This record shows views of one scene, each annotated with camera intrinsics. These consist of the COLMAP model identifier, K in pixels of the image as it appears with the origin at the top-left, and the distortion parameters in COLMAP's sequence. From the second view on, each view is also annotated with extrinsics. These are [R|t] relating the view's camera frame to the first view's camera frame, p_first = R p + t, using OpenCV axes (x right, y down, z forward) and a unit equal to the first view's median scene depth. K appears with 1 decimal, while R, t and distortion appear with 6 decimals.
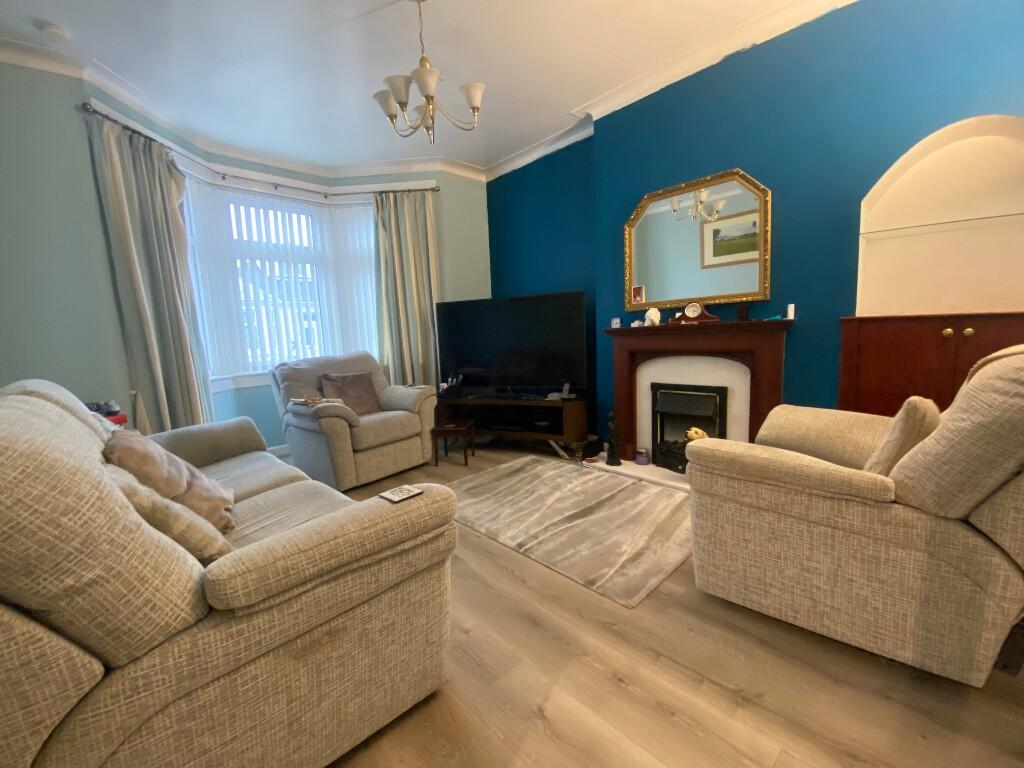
lens RADIAL K [[409.2, 0, 513.6], [0, 409.2, 386.2], [0, 0, 1]] dist [0.018004, -0.017482]
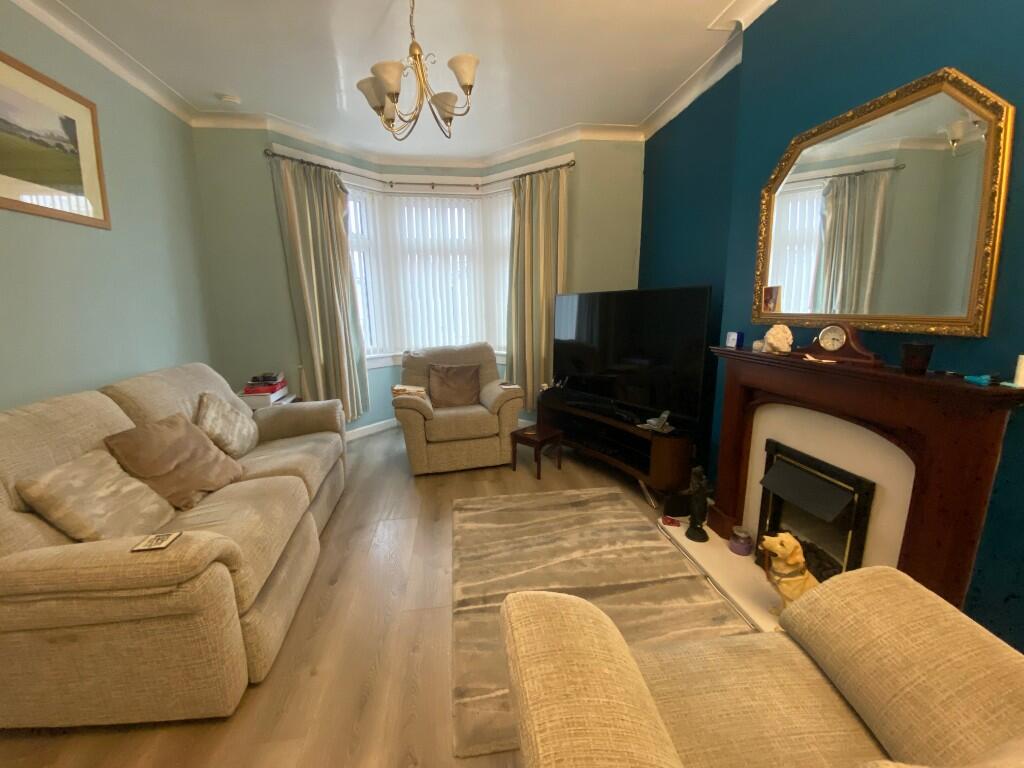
lens RADIAL K [[413.9, 0, 512.0], [0, 413.9, 384.0], [0, 0, 1]] dist [0.019382, -0.020774]
pose [[0.813909, 0.142752, -0.563182, 0.357608], [-0.099200, 0.989256, 0.107386, -0.121684], [0.572461, -0.031534, 0.819325, 0.231973]]
